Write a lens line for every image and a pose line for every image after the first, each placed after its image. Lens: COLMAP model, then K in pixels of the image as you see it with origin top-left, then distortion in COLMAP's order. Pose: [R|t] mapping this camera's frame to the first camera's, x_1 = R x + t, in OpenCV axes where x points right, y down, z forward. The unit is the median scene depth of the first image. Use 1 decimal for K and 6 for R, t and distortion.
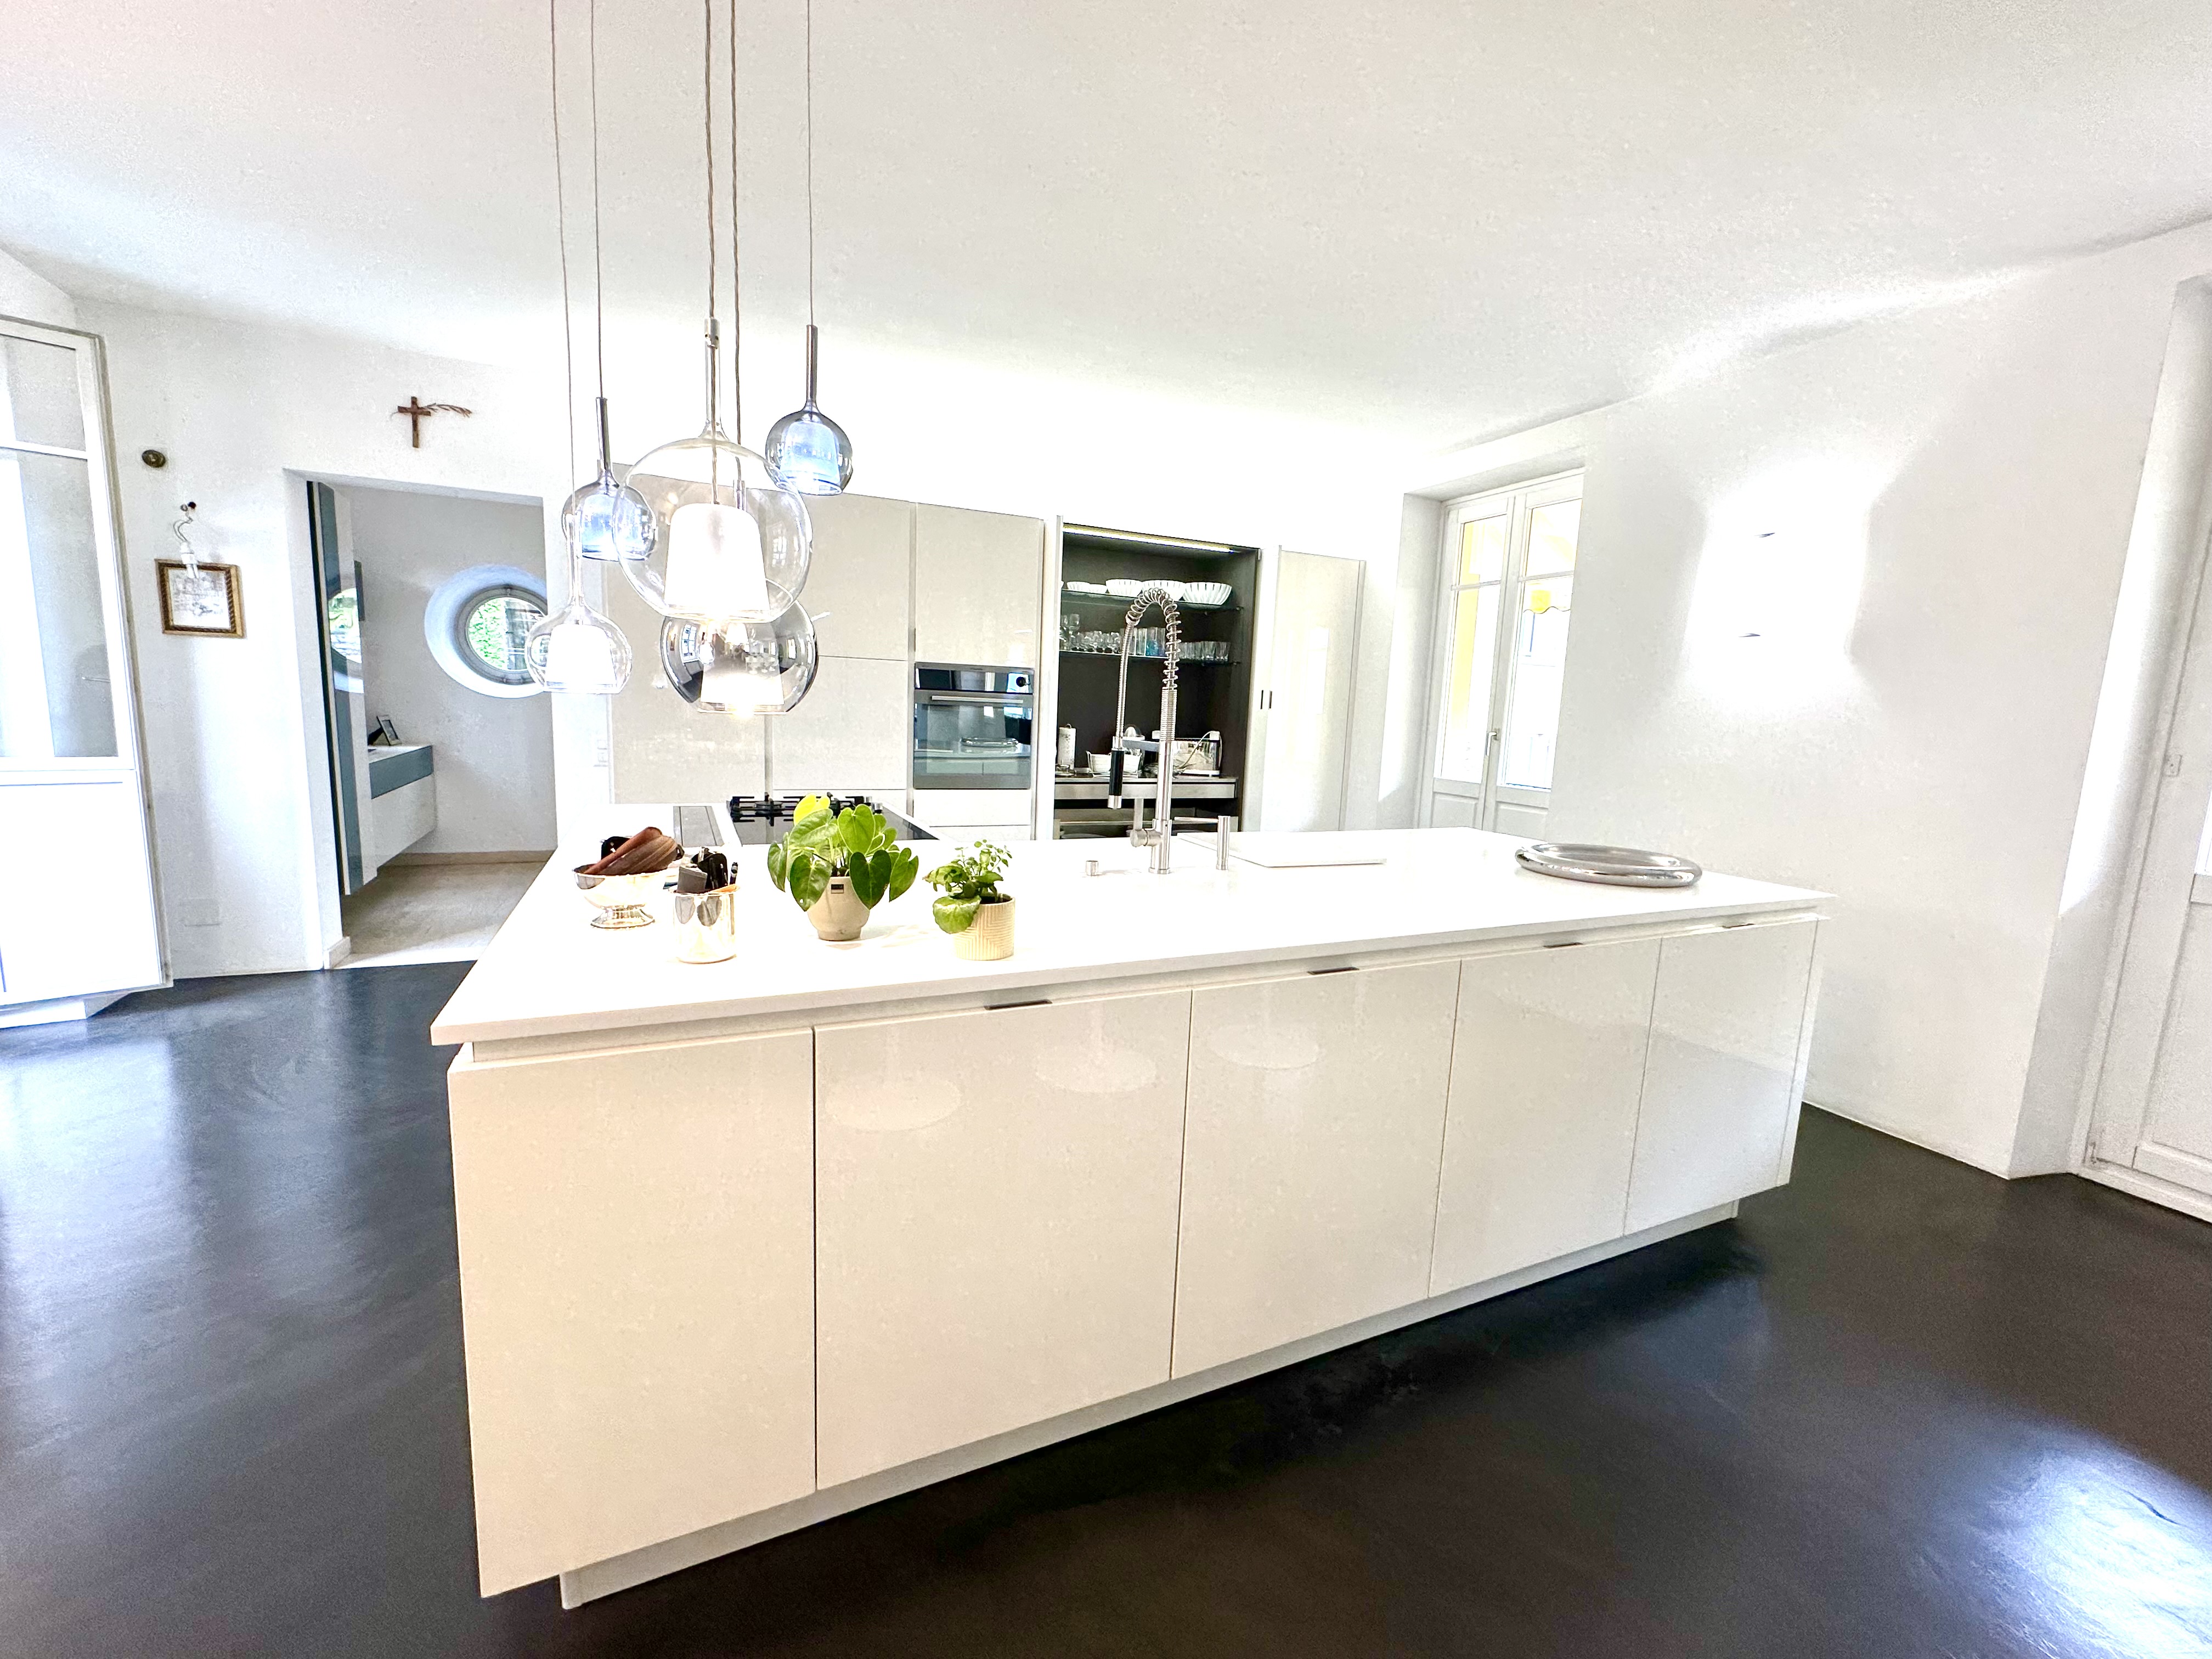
lens RADIAL K [[921.8, 0, 1106.0], [0, 921.8, 829.5], [0, 0, 1]] dist [-0.001882, 0.000164]
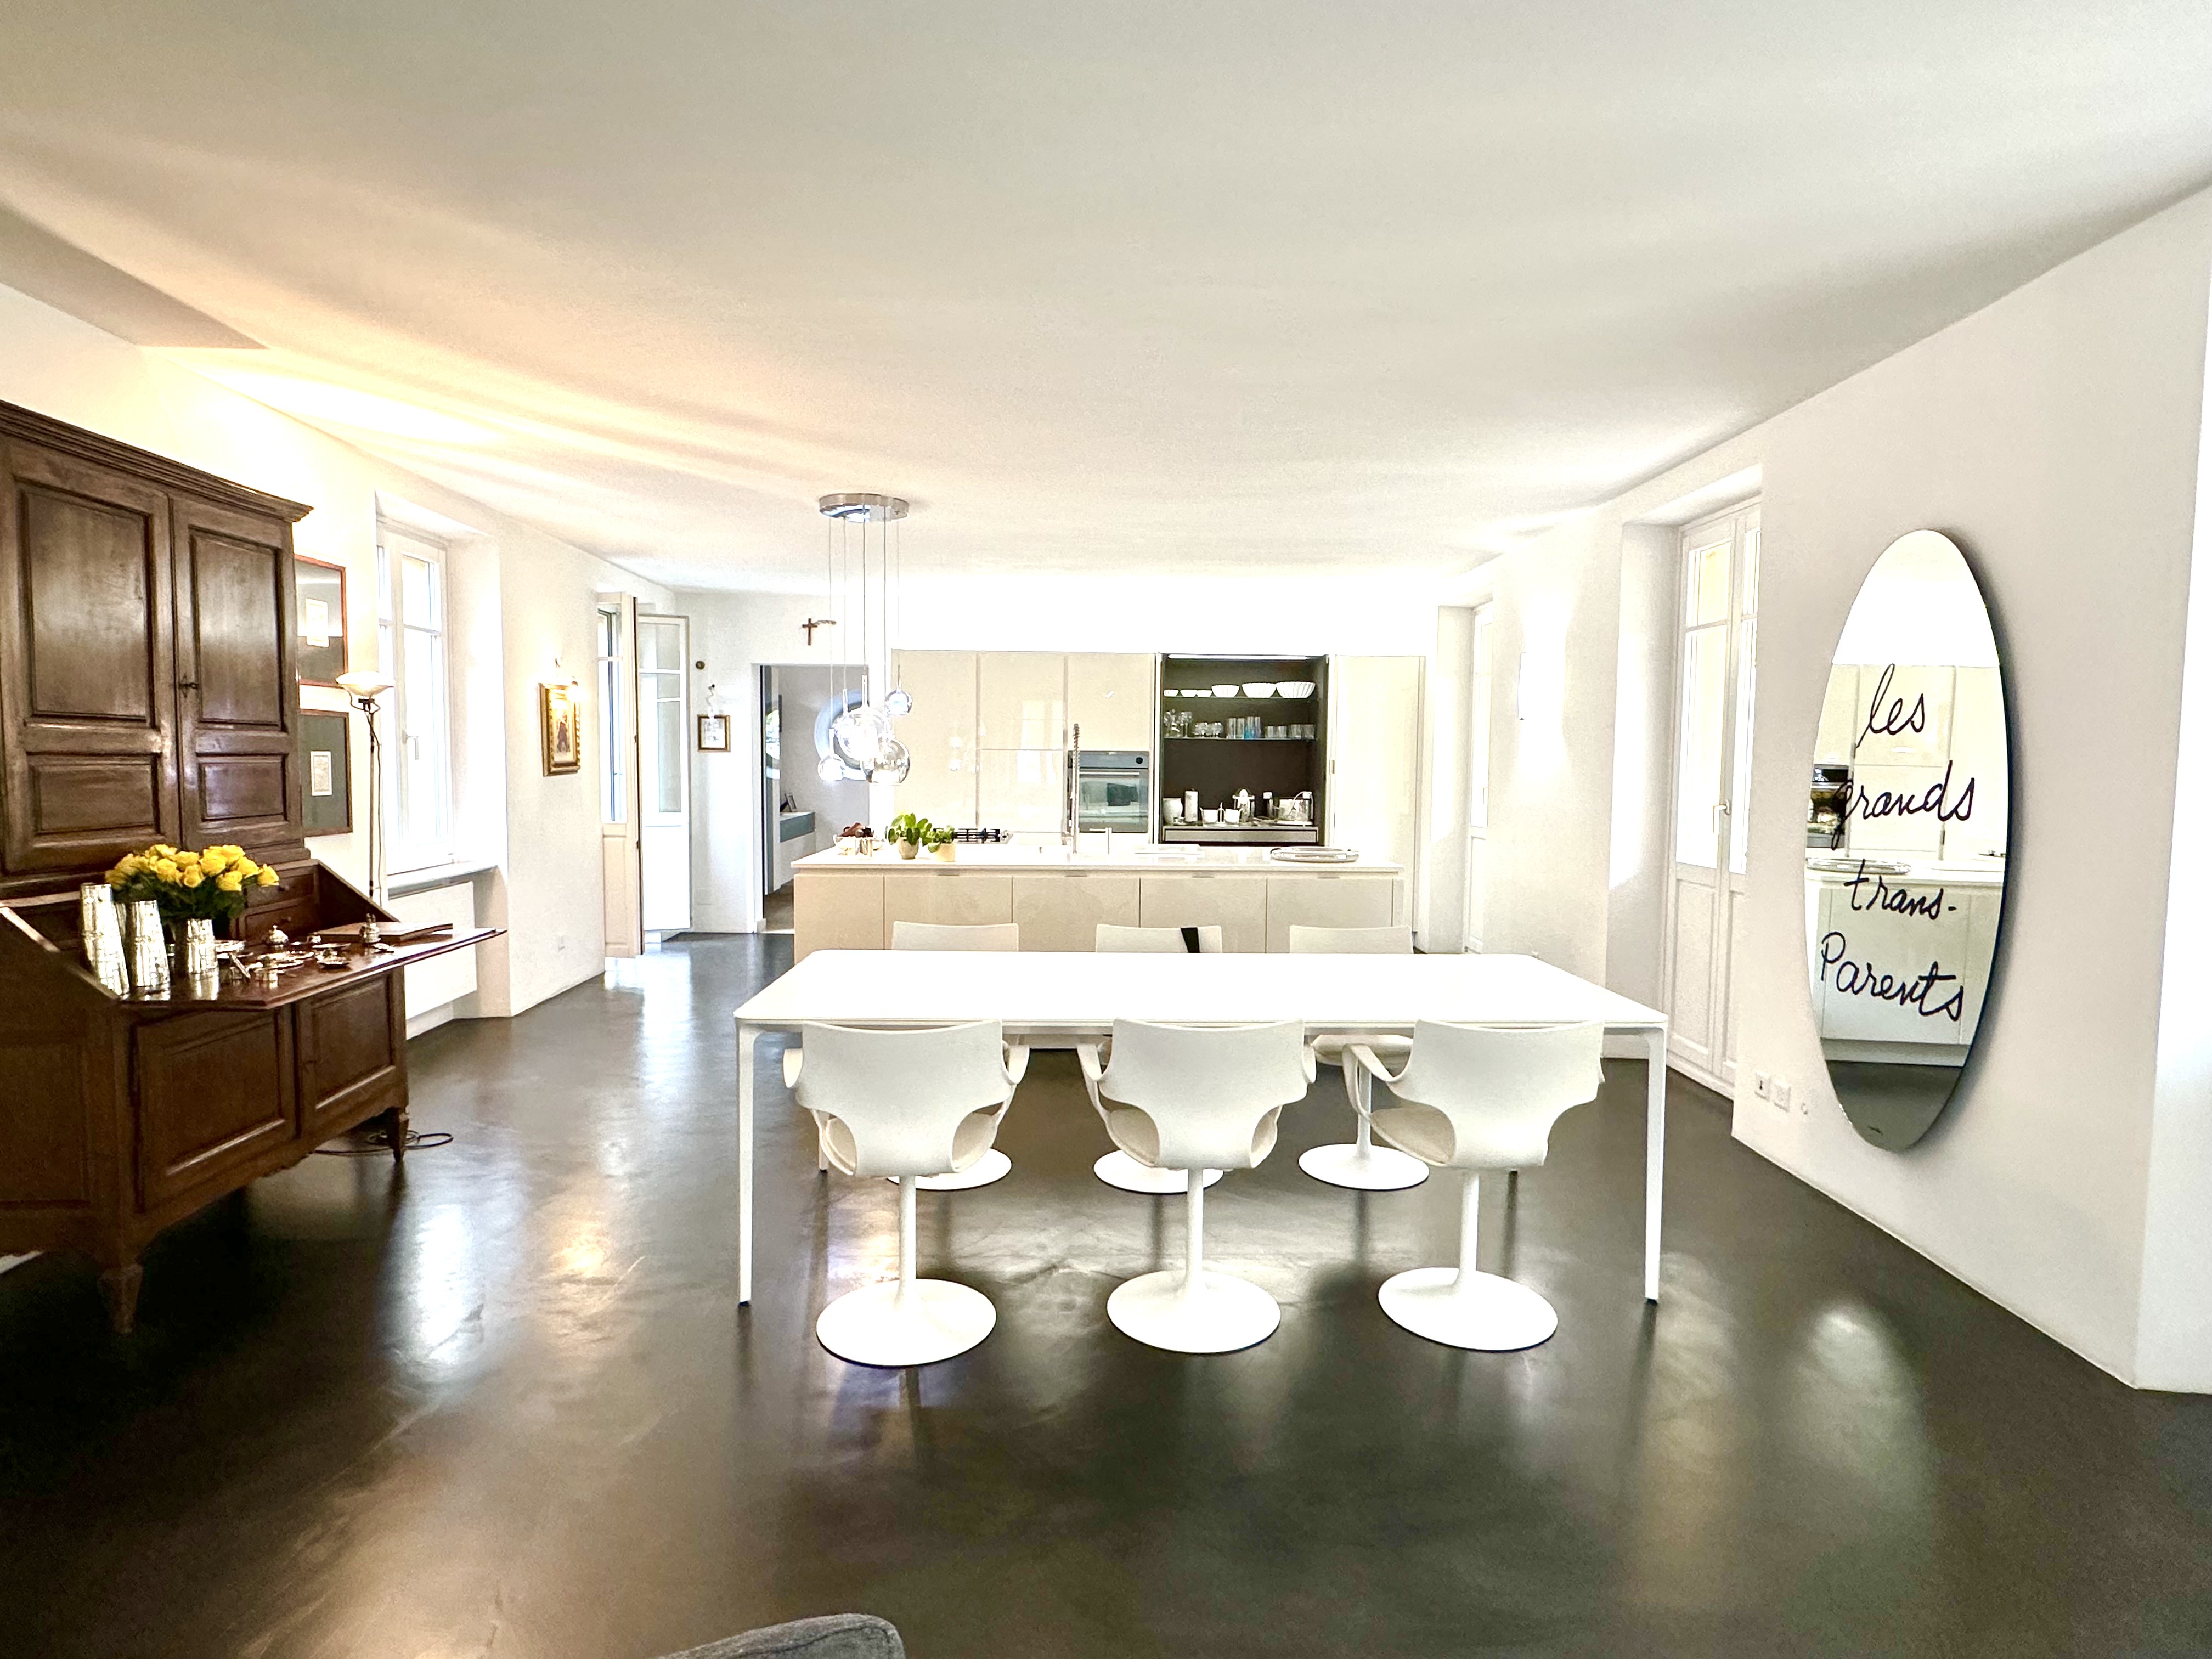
lens RADIAL K [[1160.0, 0, 1106.0], [0, 1160.0, 829.5], [0, 0, 1]] dist [-0.000780, -0.000024]
pose [[0.920957, -0.008032, -0.389582, 0.606854], [-0.026150, 0.996260, -0.082356, 0.109748], [0.388787, 0.086034, 0.917302, -0.752933]]
